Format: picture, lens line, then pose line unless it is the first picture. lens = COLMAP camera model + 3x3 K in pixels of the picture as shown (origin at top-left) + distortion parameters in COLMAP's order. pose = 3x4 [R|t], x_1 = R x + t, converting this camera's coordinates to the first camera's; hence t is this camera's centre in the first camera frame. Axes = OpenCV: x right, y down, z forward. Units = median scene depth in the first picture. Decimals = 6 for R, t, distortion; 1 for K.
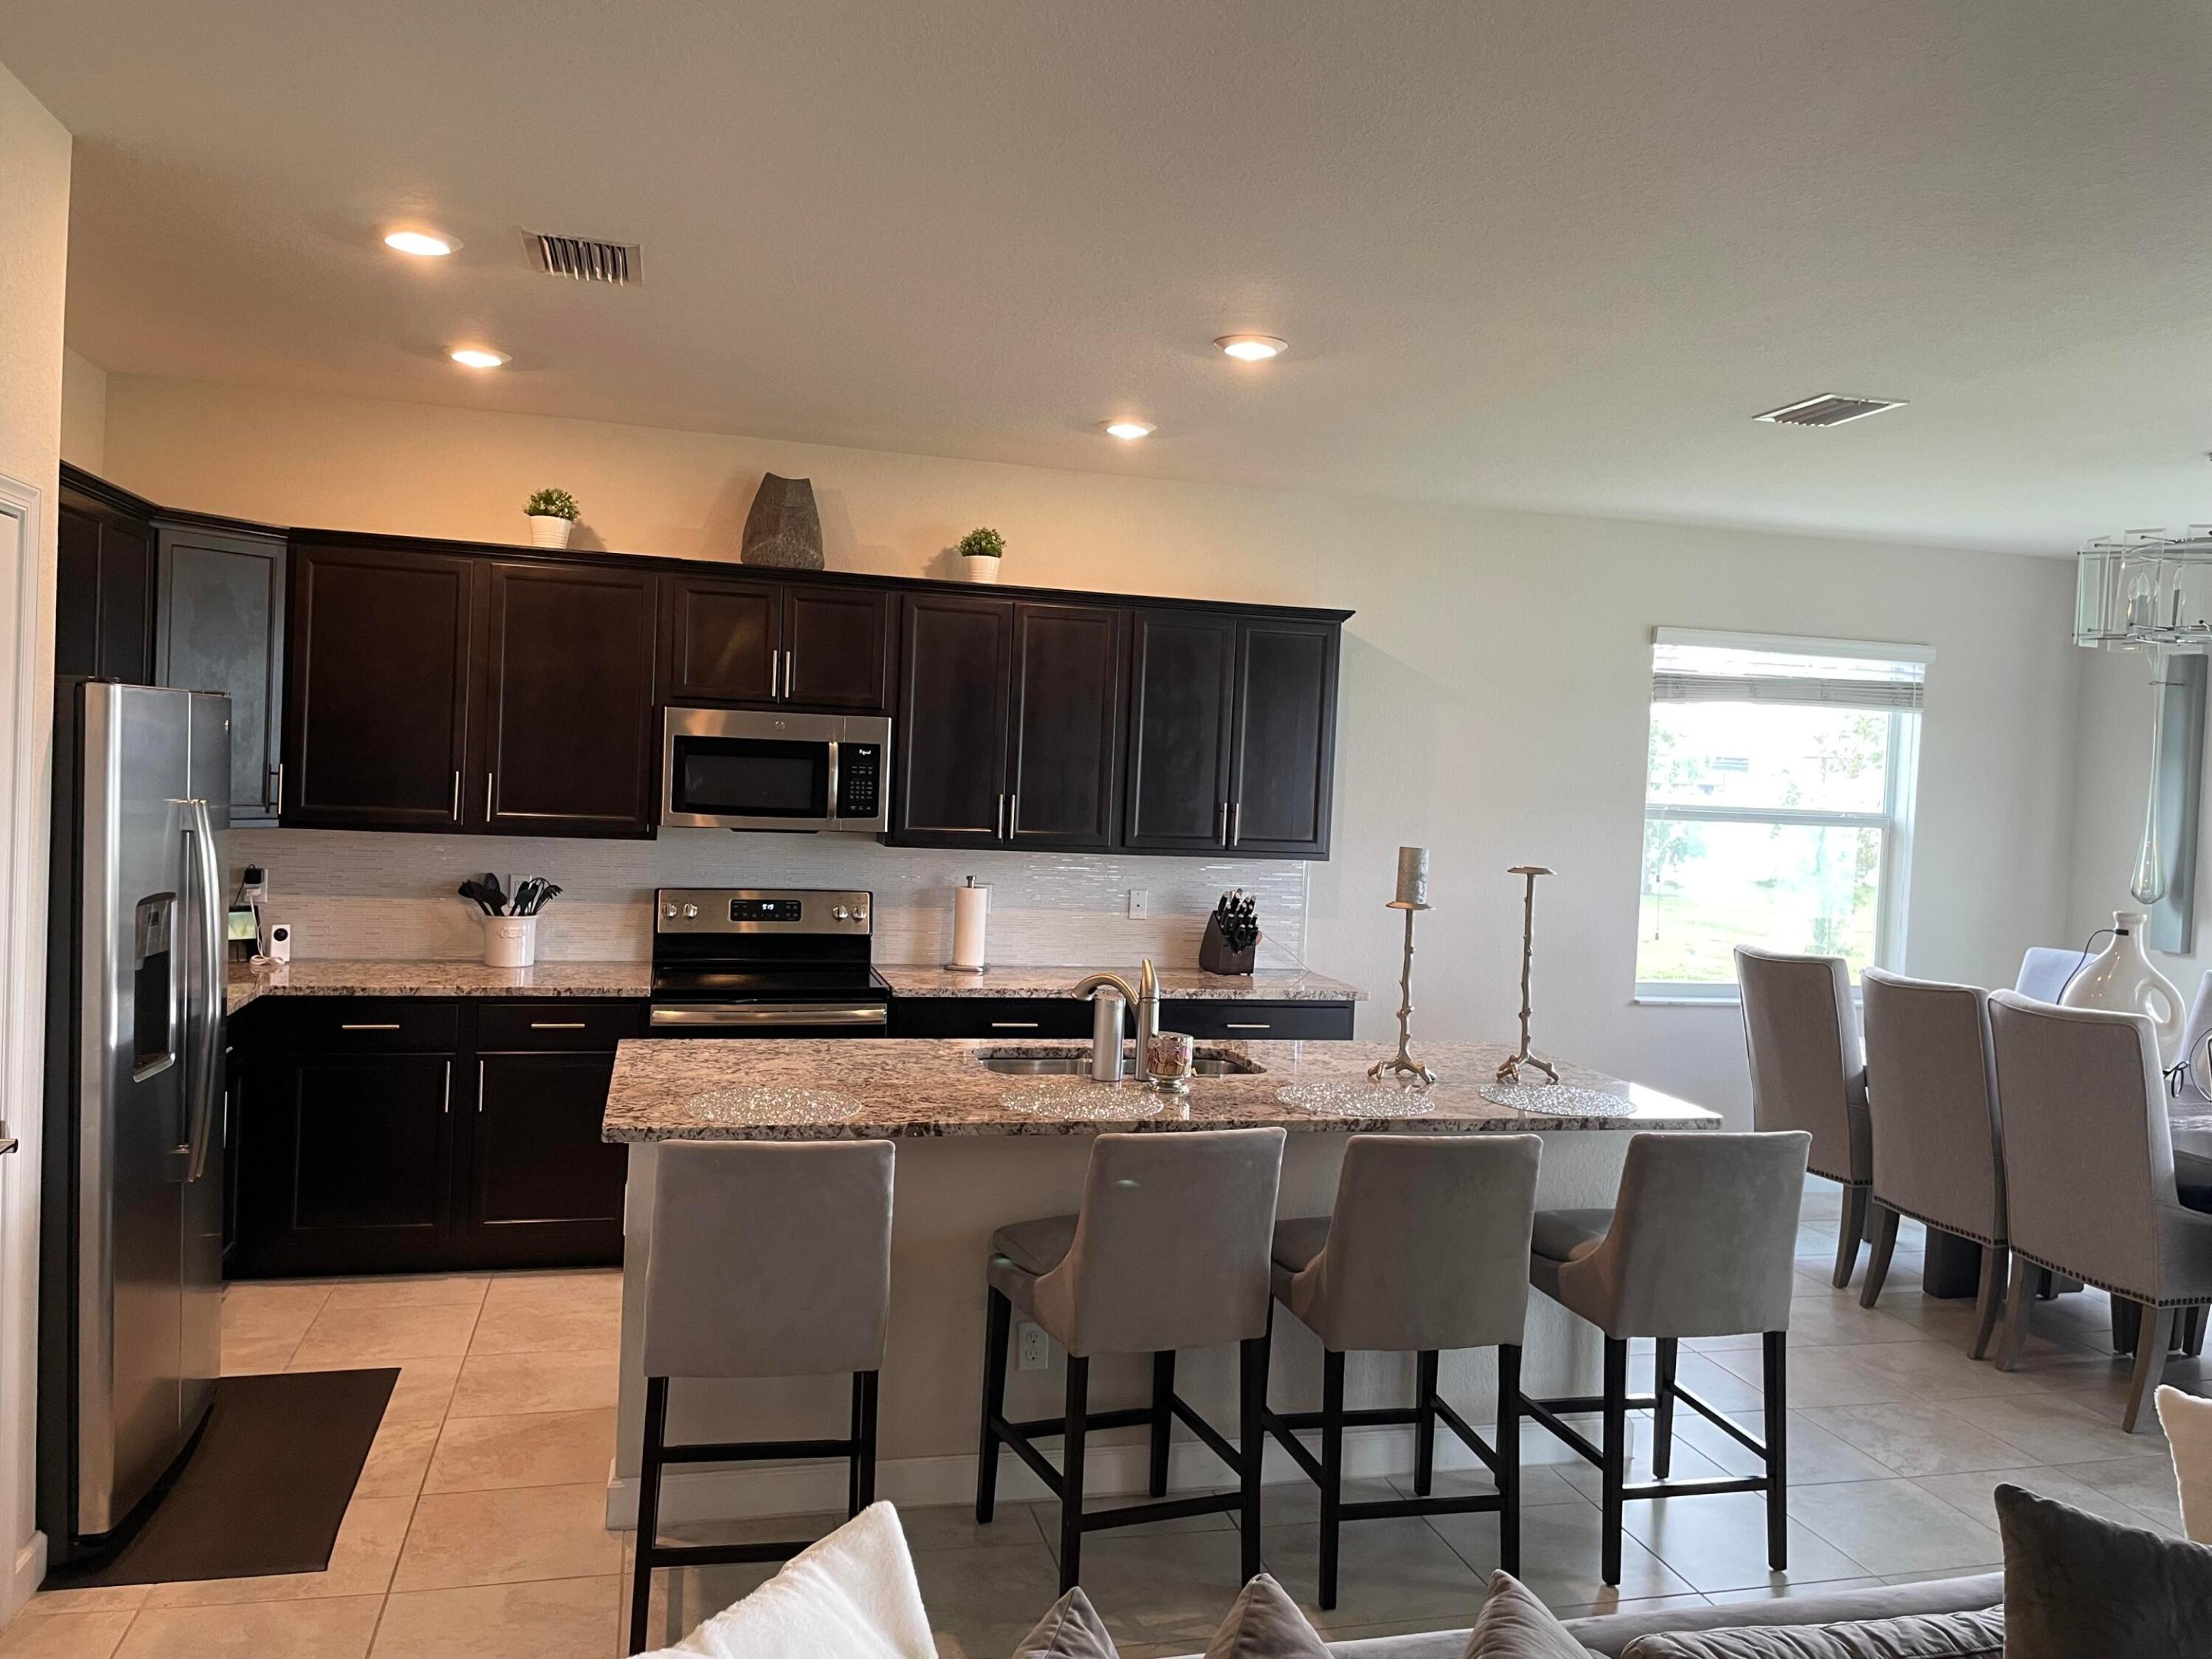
lens RADIAL K [[1661.1, 0, 1126.0], [0, 1661.1, 807.9], [0, 0, 1]] dist [0.082125, -0.107994]
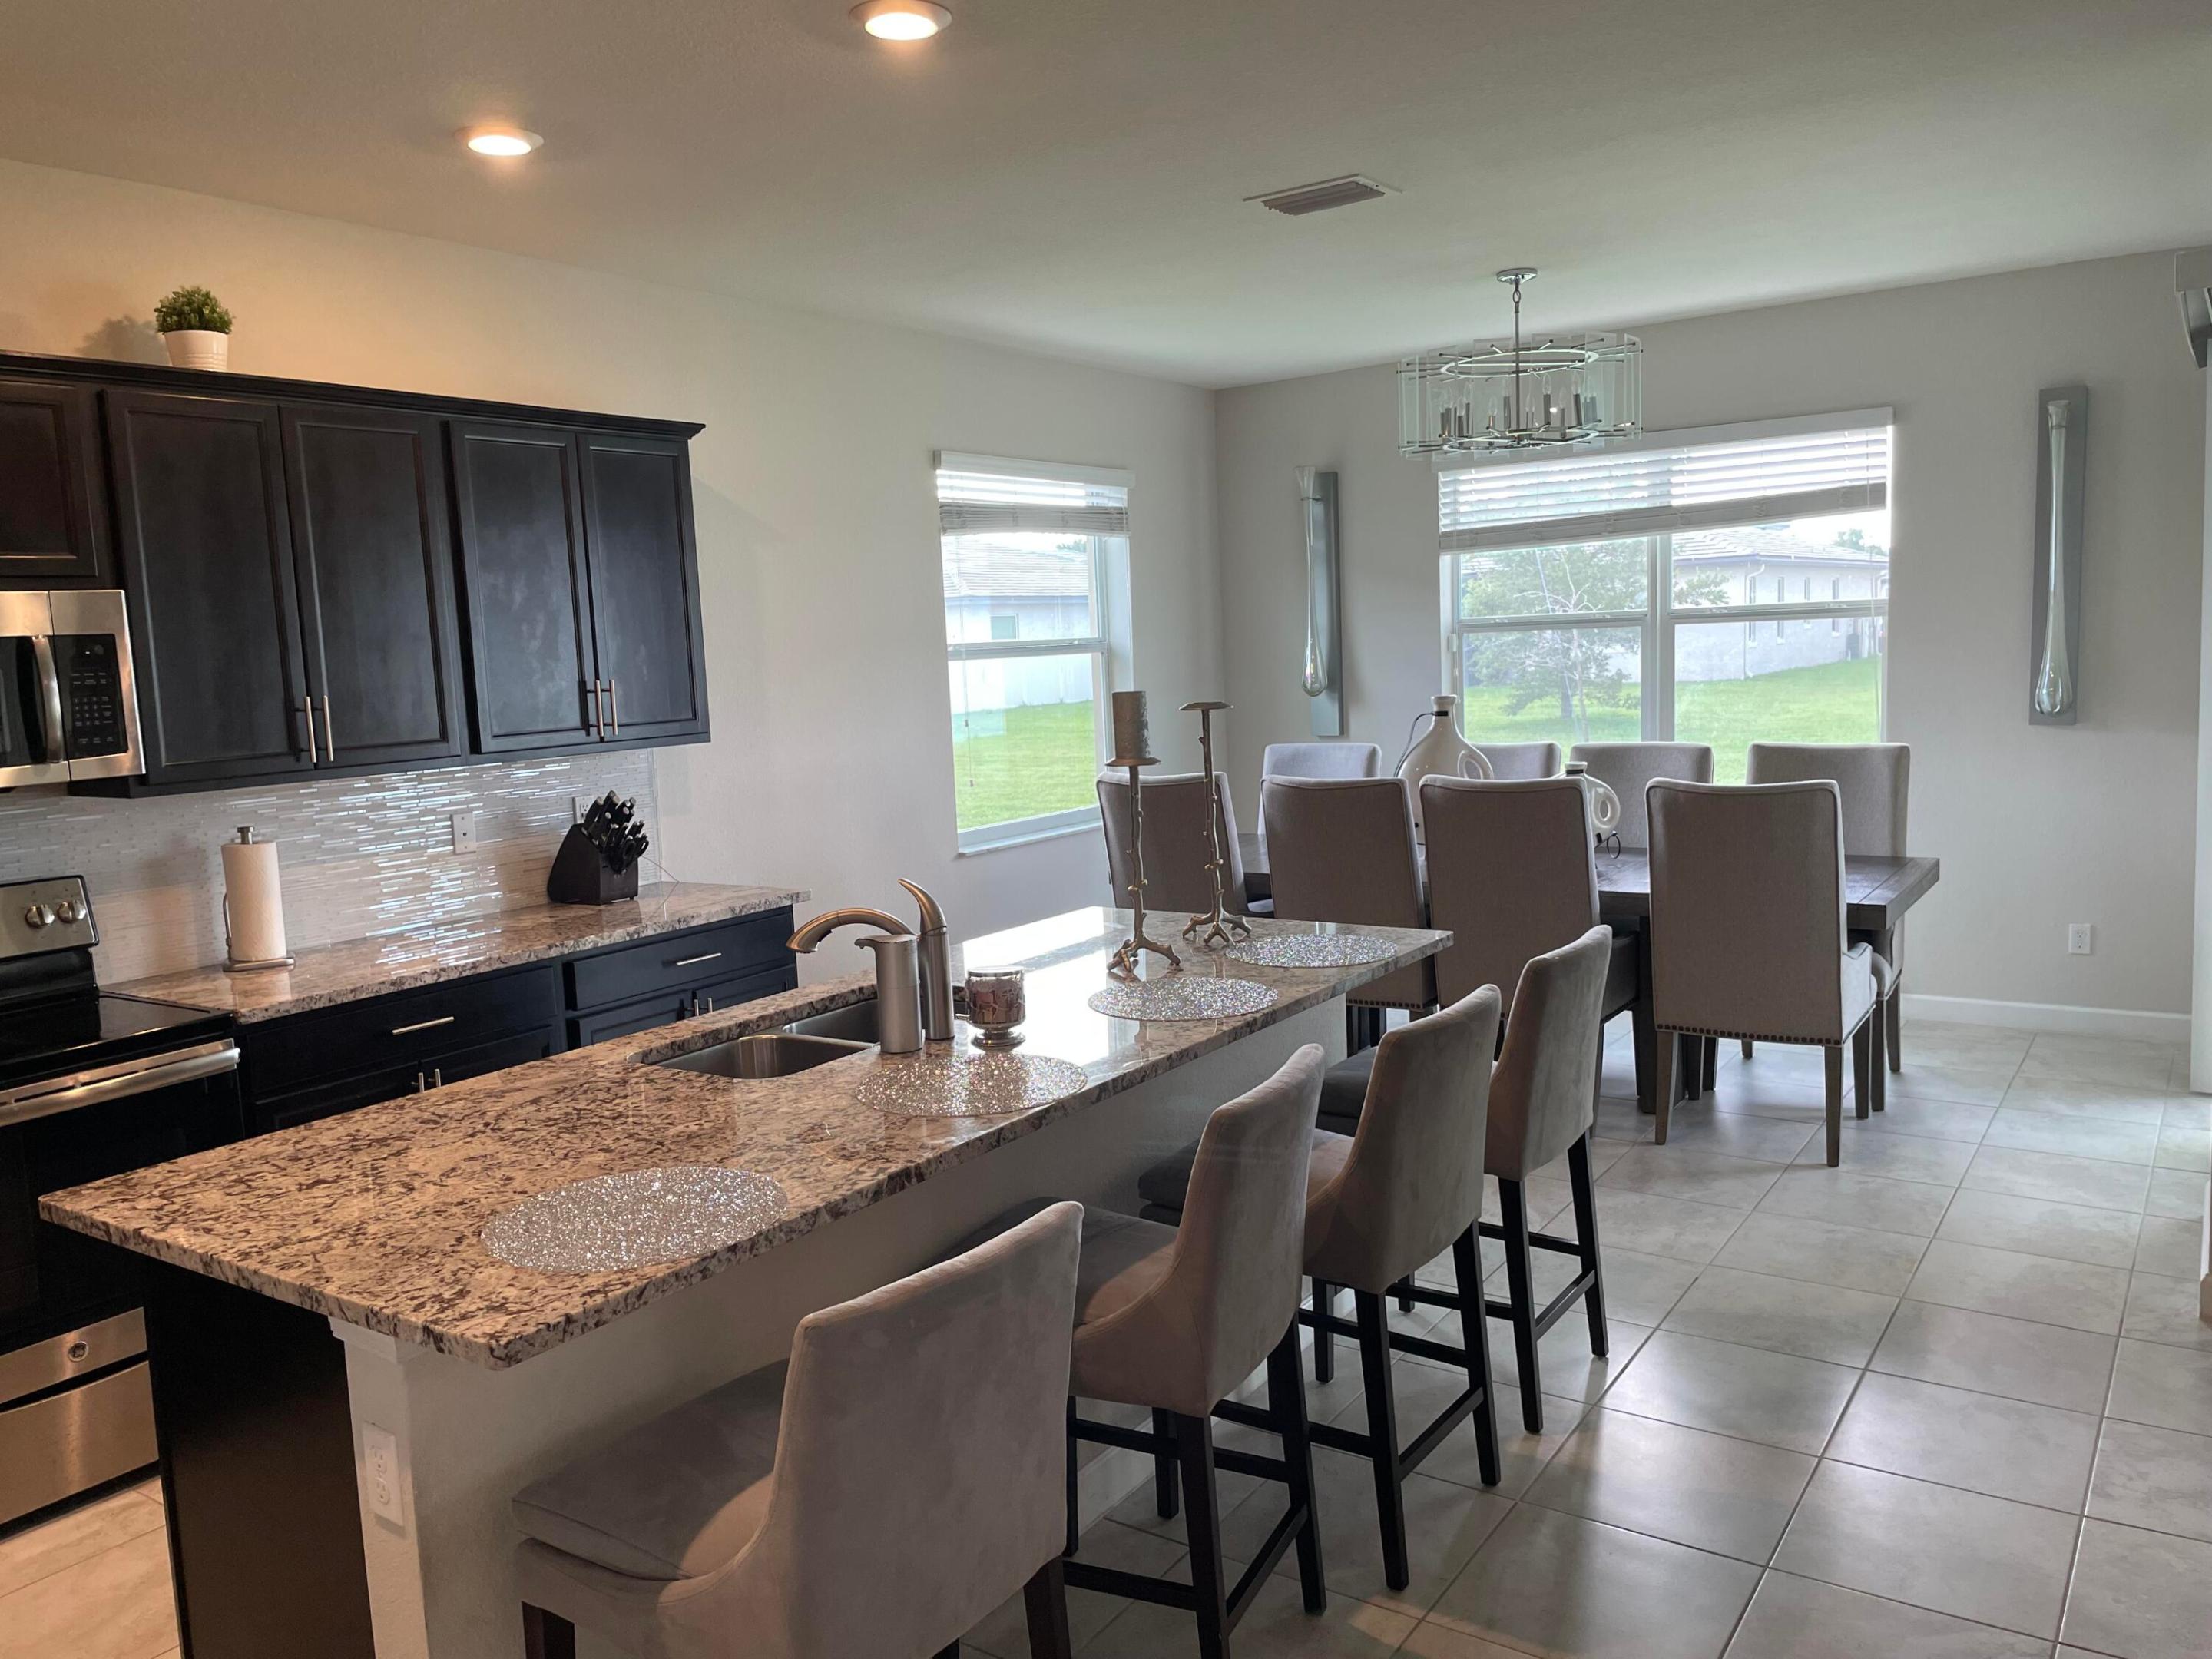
lens RADIAL K [[1661.1, 0, 1107.7], [0, 1661.1, 831.8], [0, 0, 1]] dist [0.082125, -0.107994]
pose [[0.753964, -0.154766, 0.638424, -0.263261], [0.095646, 0.987358, 0.126399, -0.008943], [-0.649915, -0.034238, 0.759235, 0.265124]]
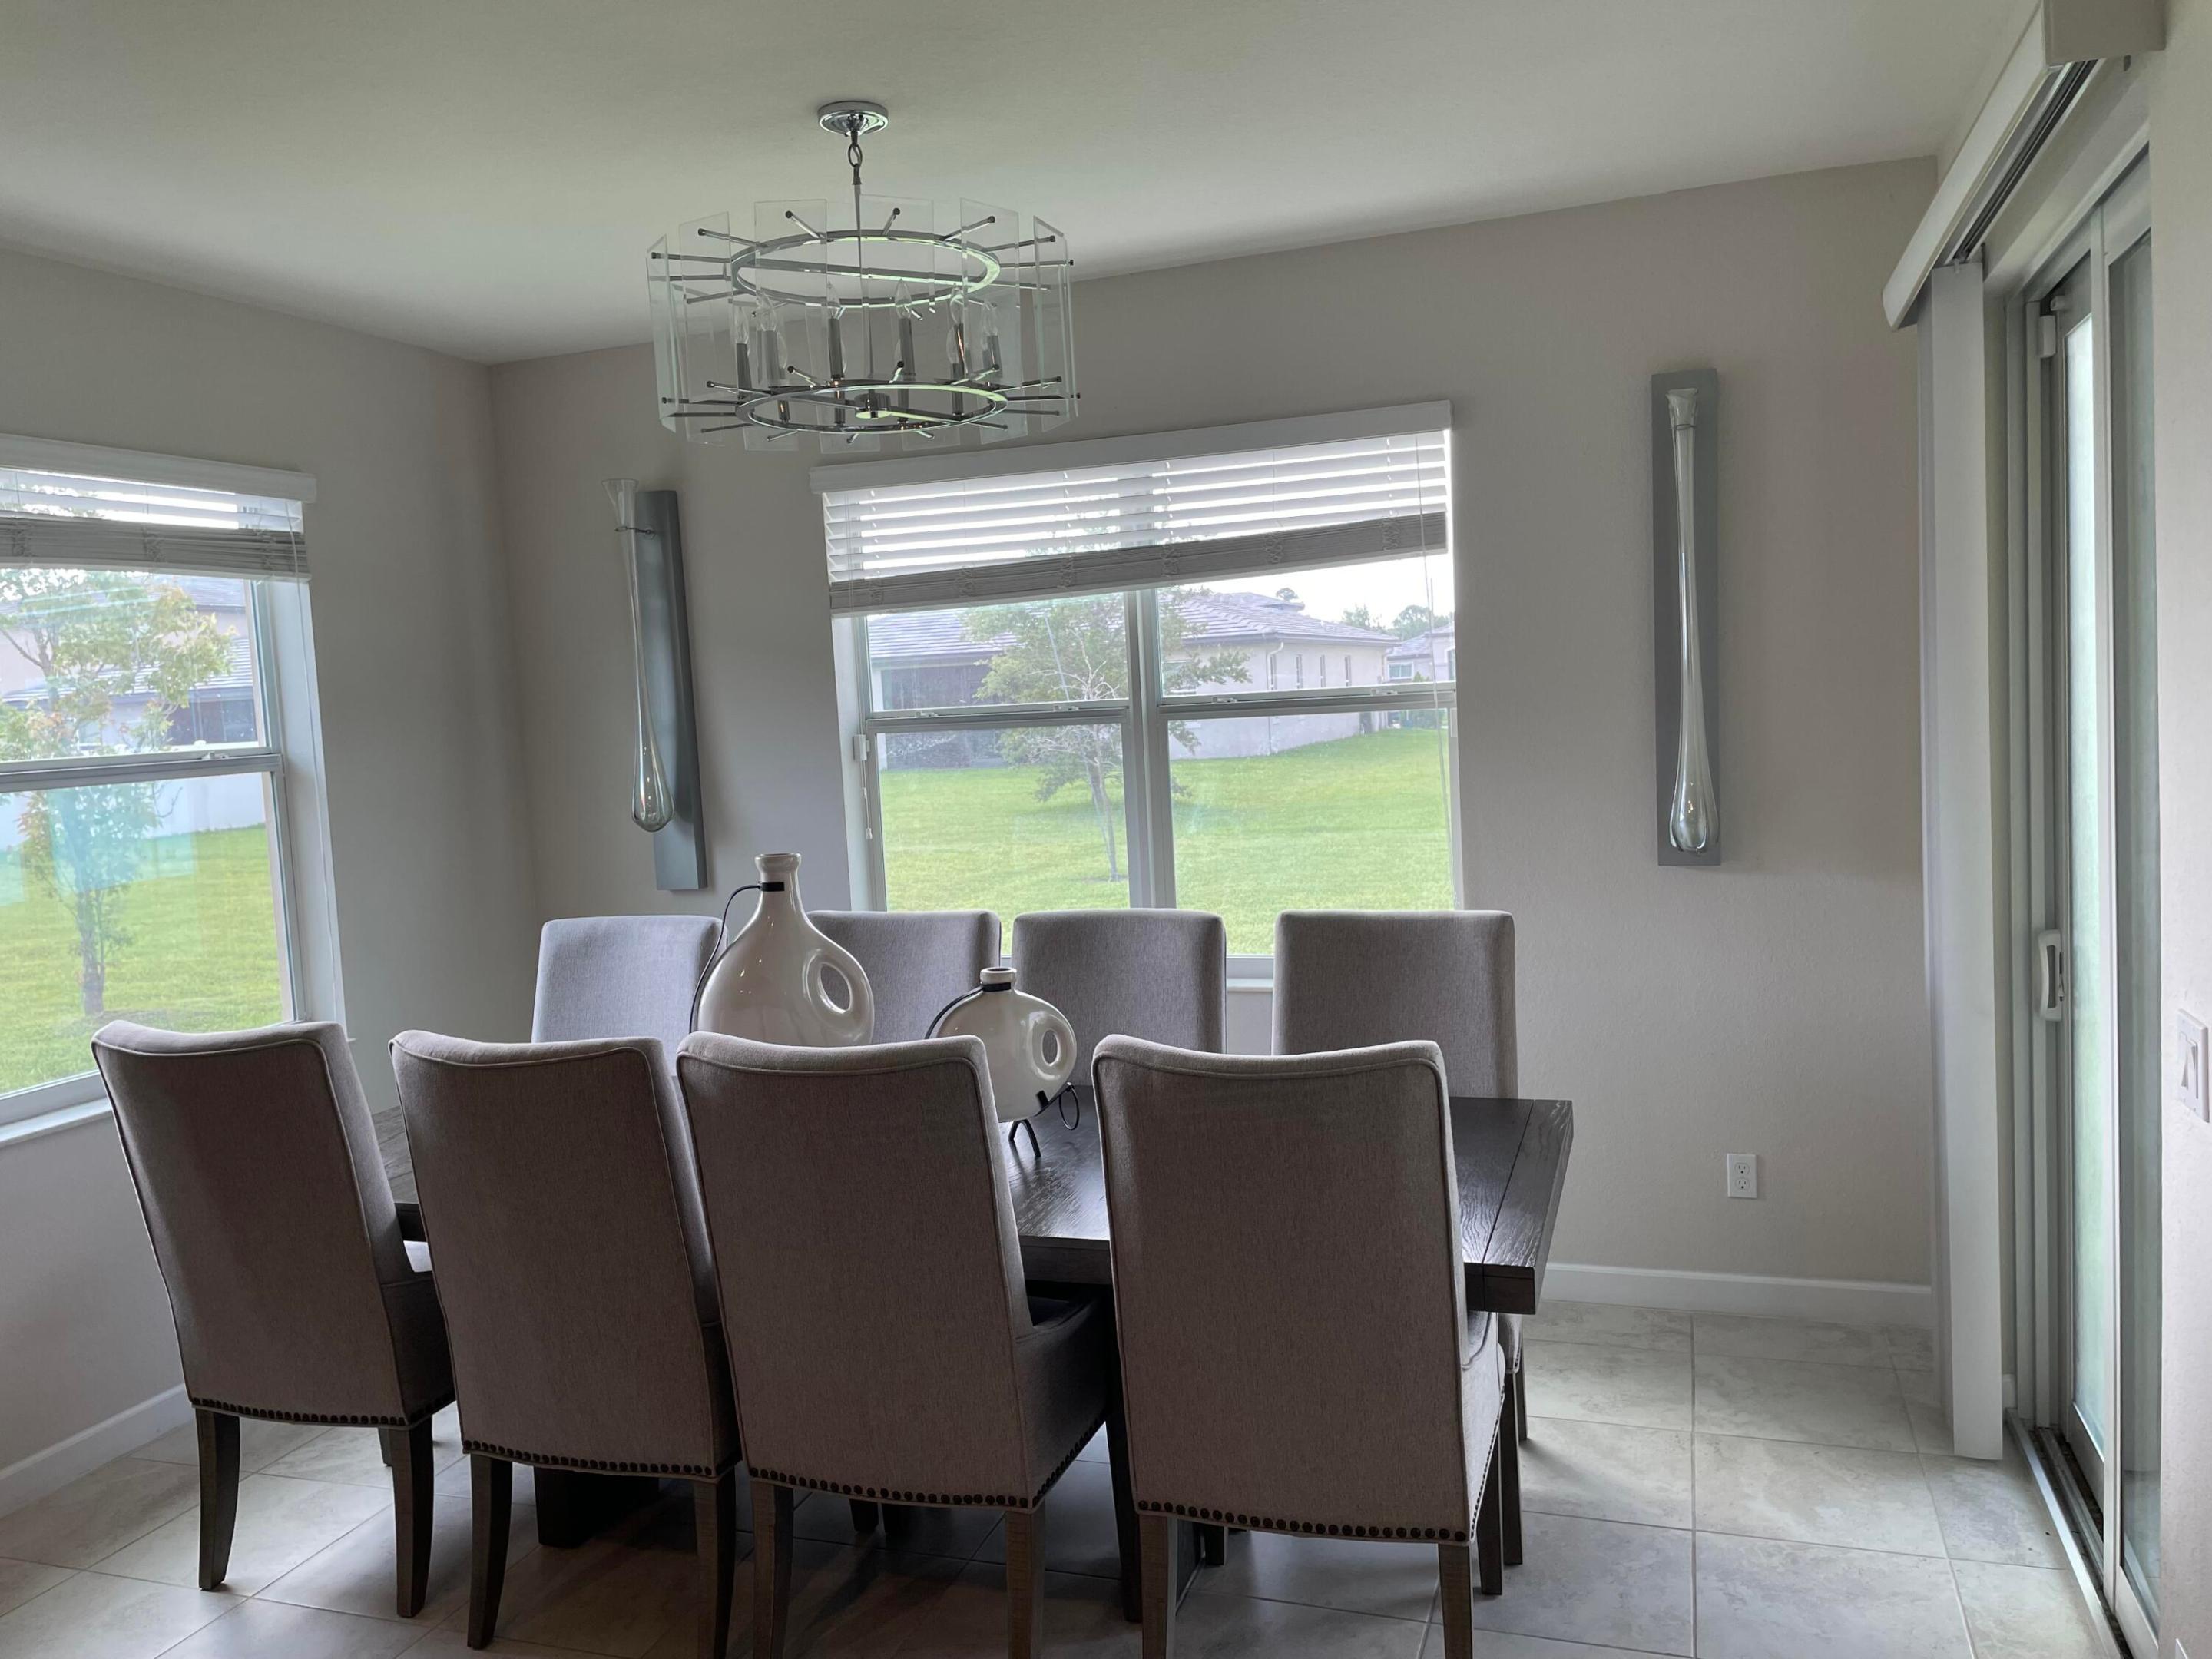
lens RADIAL K [[1661.1, 0, 1097.1], [0, 1661.1, 825.0], [0, 0, 1]] dist [0.082125, -0.107994]
pose [[0.561899, -0.141605, 0.814995, 0.133304], [0.100550, 0.989625, 0.102623, -0.001145], [-0.821072, 0.024284, 0.570308, 0.478193]]
